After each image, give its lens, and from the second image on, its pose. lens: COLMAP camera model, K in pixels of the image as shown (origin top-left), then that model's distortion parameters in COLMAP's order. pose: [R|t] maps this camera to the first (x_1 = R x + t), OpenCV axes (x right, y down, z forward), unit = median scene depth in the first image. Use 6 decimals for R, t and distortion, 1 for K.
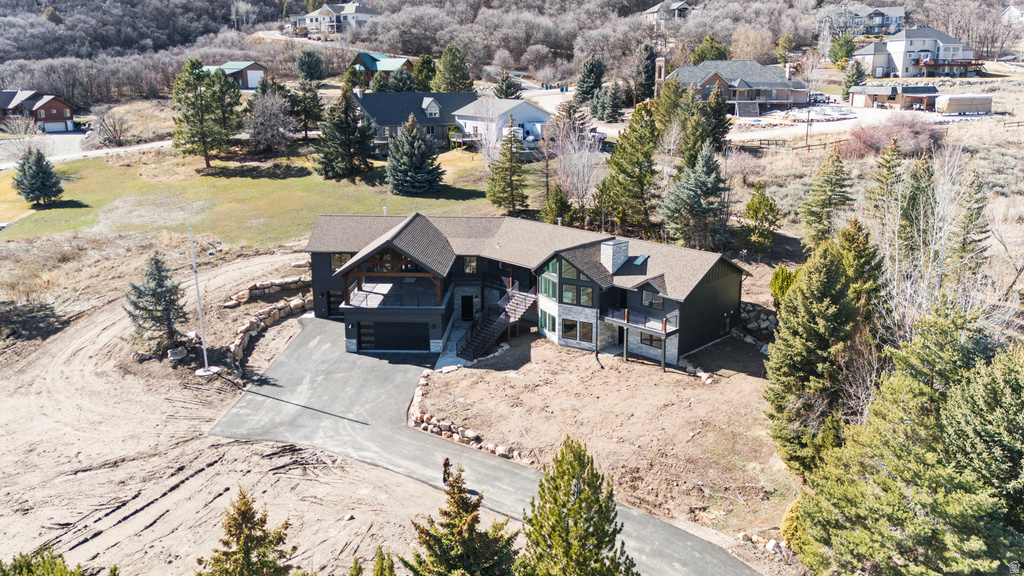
lens RADIAL K [[748.2, 0, 512.8], [0, 748.2, 250.0], [0, 0, 1]] dist [0.084702, -0.093083]
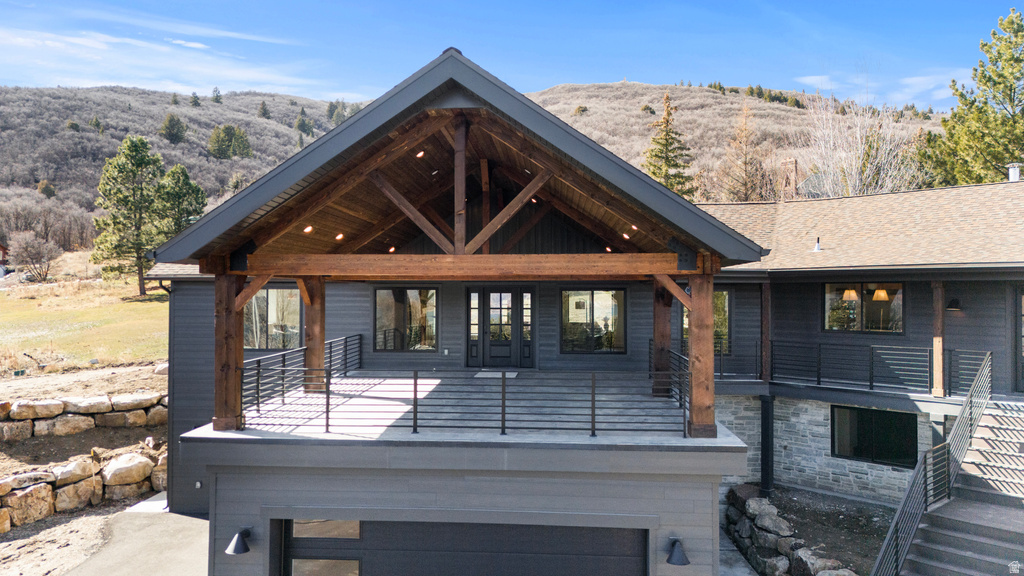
lens RADIAL K [[763.7, 0, 512.0], [0, 763.7, 288.0], [0, 0, 1]] dist [0.100720, -0.099168]
pose [[0.999794, 0.002501, -0.020132, -0.121836], [-0.006810, 0.976165, -0.216924, 0.068935], [0.019110, 0.217017, 0.975981, 0.682072]]
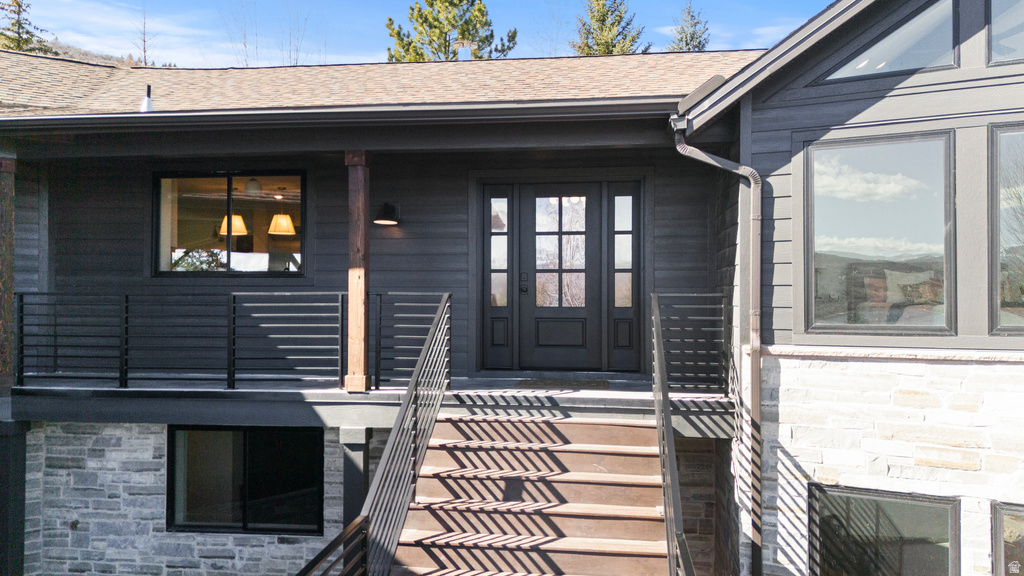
lens RADIAL K [[763.7, 0, 512.0], [0, 763.7, 288.0], [0, 0, 1]] dist [0.100720, -0.099168]
pose [[0.797291, 0.004519, 0.603578, -0.051738], [0.126374, 0.976560, -0.174244, 0.057337], [-0.590217, 0.215200, 0.778031, 0.809936]]
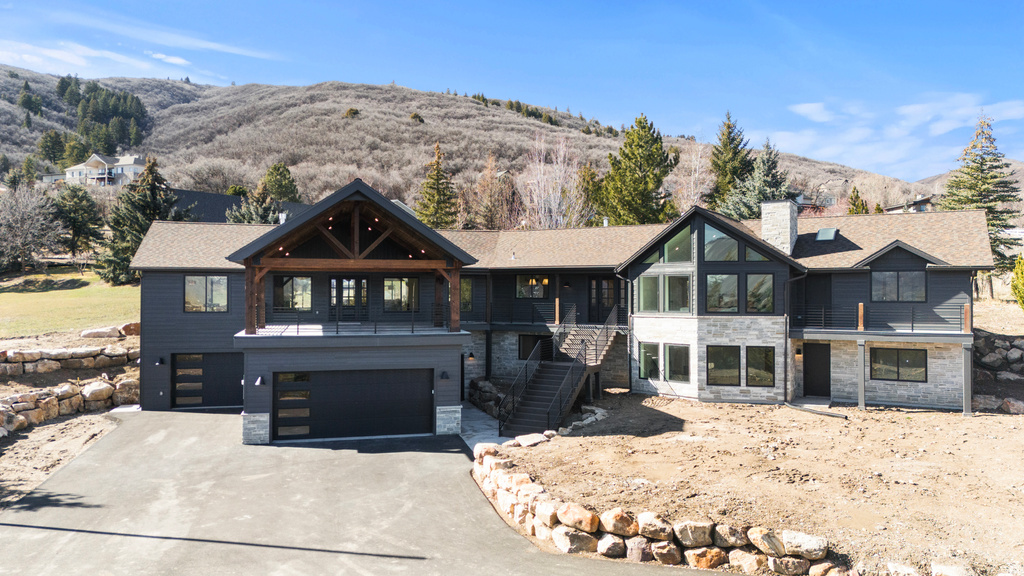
lens RADIAL K [[765.0, 0, 512.0], [0, 765.0, 288.0], [0, 0, 1]] dist [0.019062, 0.000300]
pose [[0.960933, 0.006137, 0.276713, -0.169425], [0.053997, 0.976388, -0.209169, 0.128487], [-0.271463, 0.215939, 0.937912, 0.449053]]
